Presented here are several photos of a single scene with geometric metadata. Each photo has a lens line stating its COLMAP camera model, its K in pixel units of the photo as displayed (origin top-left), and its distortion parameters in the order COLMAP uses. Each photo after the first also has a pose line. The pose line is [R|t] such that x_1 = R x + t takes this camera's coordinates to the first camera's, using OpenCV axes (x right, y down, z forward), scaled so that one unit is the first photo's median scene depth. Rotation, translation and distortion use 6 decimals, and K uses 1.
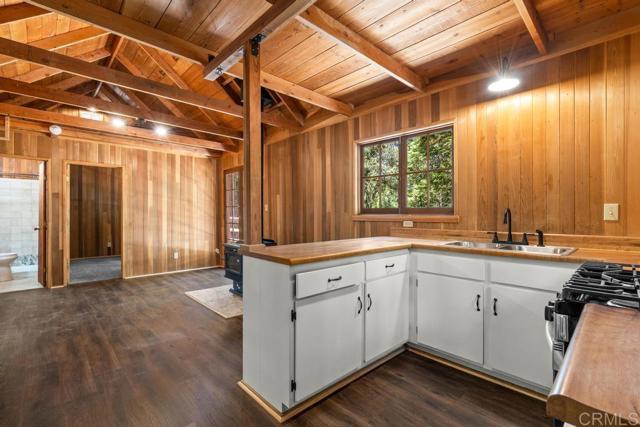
lens RADIAL K [[292.5, 0, 320.1], [0, 292.5, 215.3], [0, 0, 1]] dist [-0.009671, 0.002849]
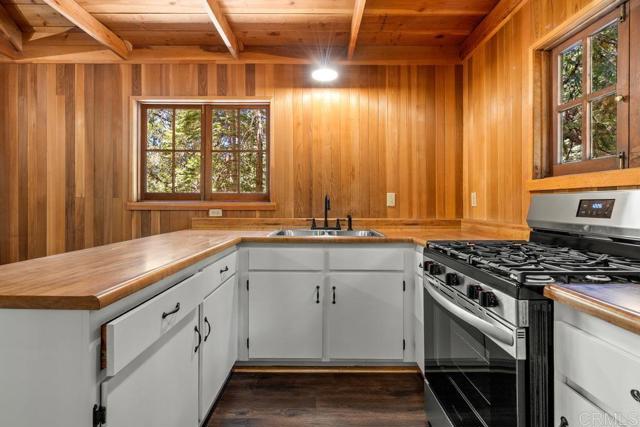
lens RADIAL K [[292.5, 0, 310.3], [0, 292.5, 201.2], [0, 0, 1]] dist [-0.009671, 0.002849]
pose [[0.688067, 0.007439, 0.725609, -0.106063], [0.000824, 0.999939, -0.011034, 0.005748], [-0.725647, 0.008190, 0.688019, 0.238747]]
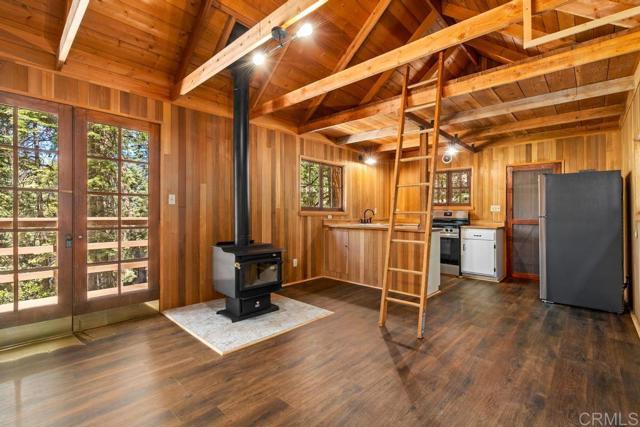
lens RADIAL K [[292.5, 0, 325.3], [0, 292.5, 212.9], [0, 0, 1]] dist [-0.009671, 0.002849]
pose [[-0.078115, -0.003872, 0.996937, -1.345027], [-0.000435, 0.999992, 0.003850, -0.000485], [-0.996944, -0.000133, -0.078116, 1.120983]]
